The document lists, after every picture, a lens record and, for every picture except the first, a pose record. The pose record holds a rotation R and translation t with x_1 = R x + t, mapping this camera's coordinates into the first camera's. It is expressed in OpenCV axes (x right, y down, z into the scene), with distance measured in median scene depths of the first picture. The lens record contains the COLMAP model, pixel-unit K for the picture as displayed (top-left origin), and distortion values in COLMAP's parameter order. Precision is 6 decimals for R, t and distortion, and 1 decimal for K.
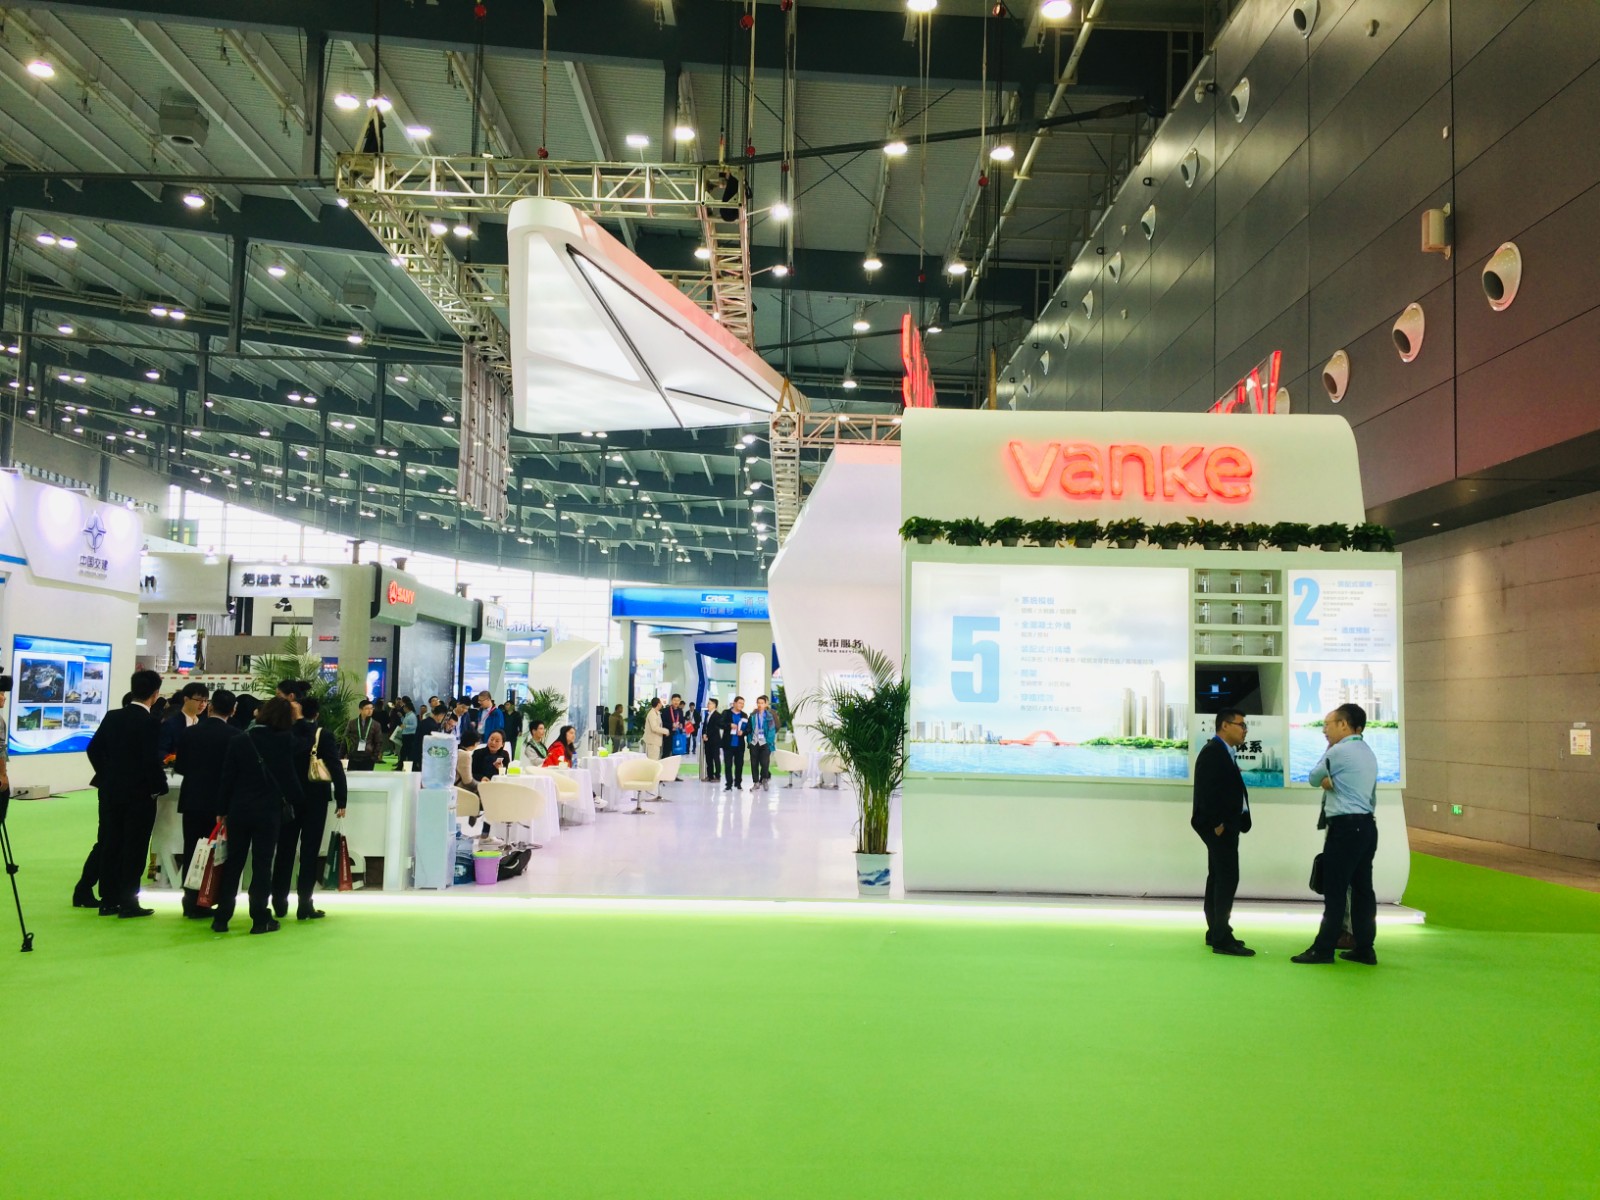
lens RADIAL K [[1360.8, 0, 793.9], [0, 1360.8, 586.7], [0, 0, 1]] dist [0.095543, -0.135773]
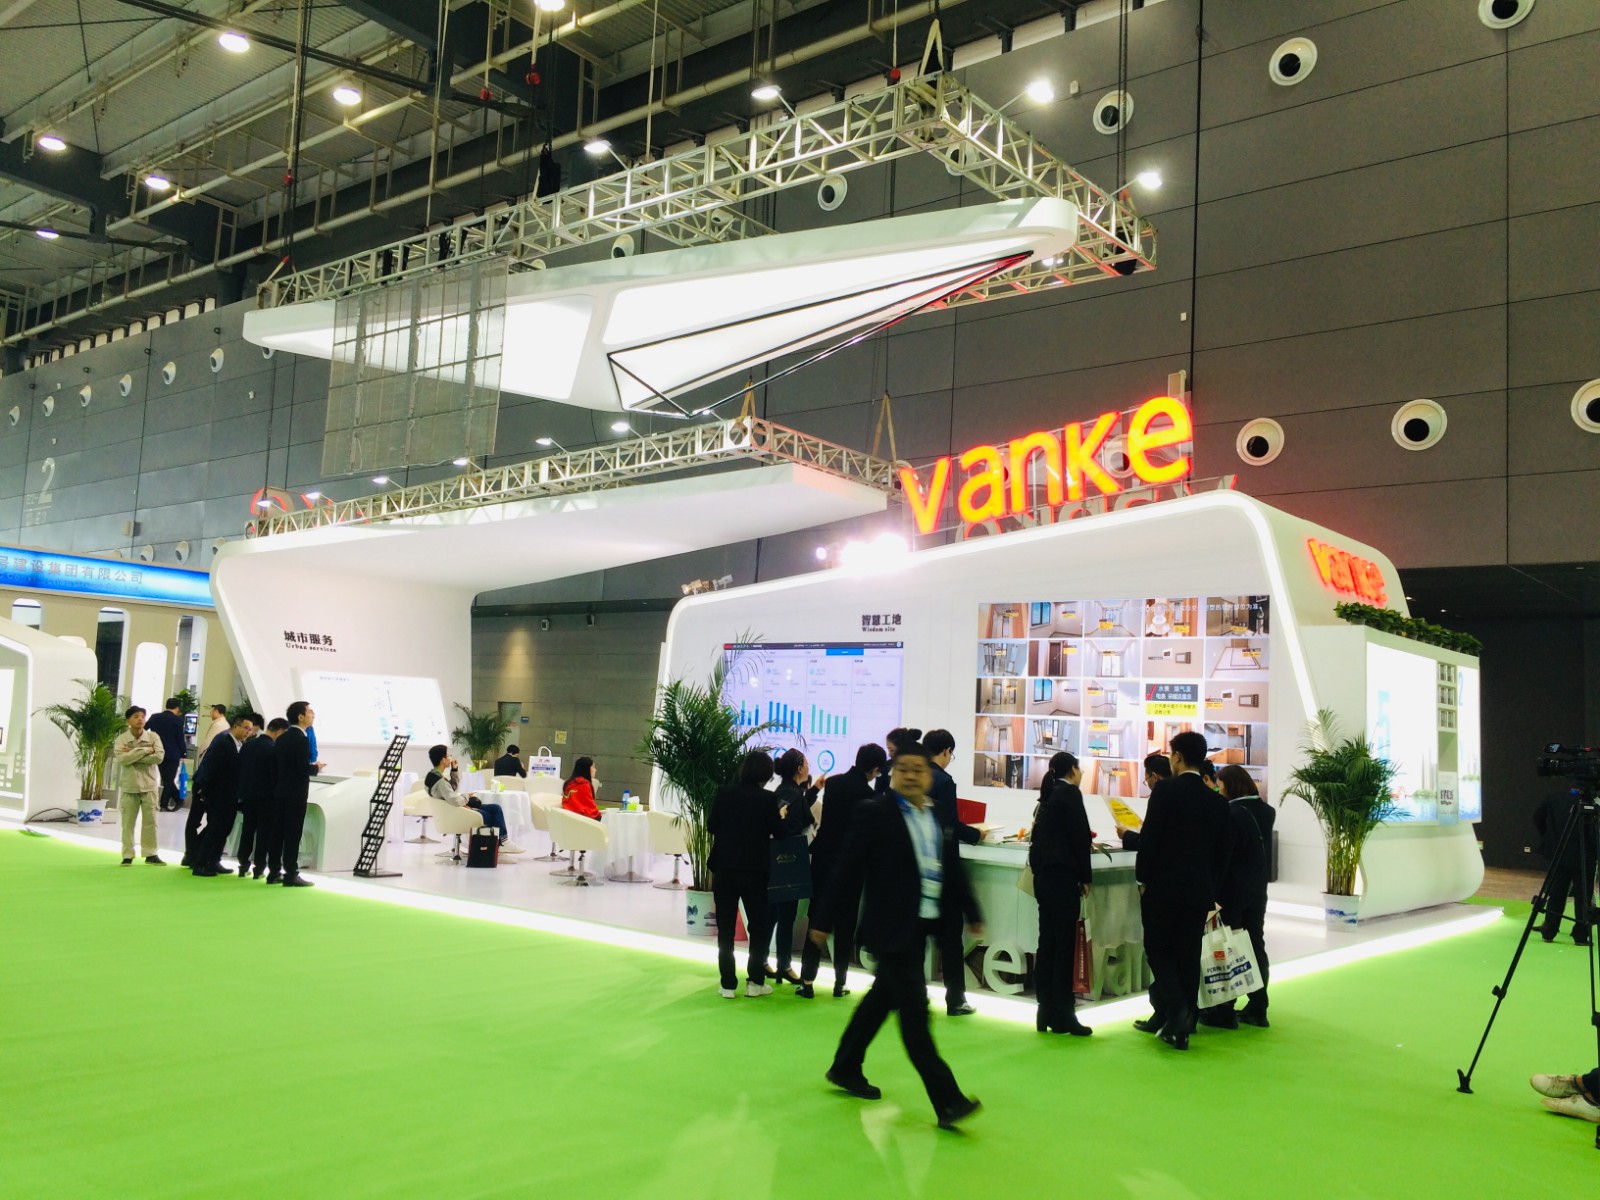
lens RADIAL K [[1360.8, 0, 800.0], [0, 1360.8, 608.8], [0, 0, 1]] dist [0.095543, -0.135773]
pose [[0.647529, 0.084949, 0.757291, -0.413851], [-0.104232, 0.994300, -0.022412, 0.011031], [-0.754879, -0.064422, 0.652693, 0.220606]]
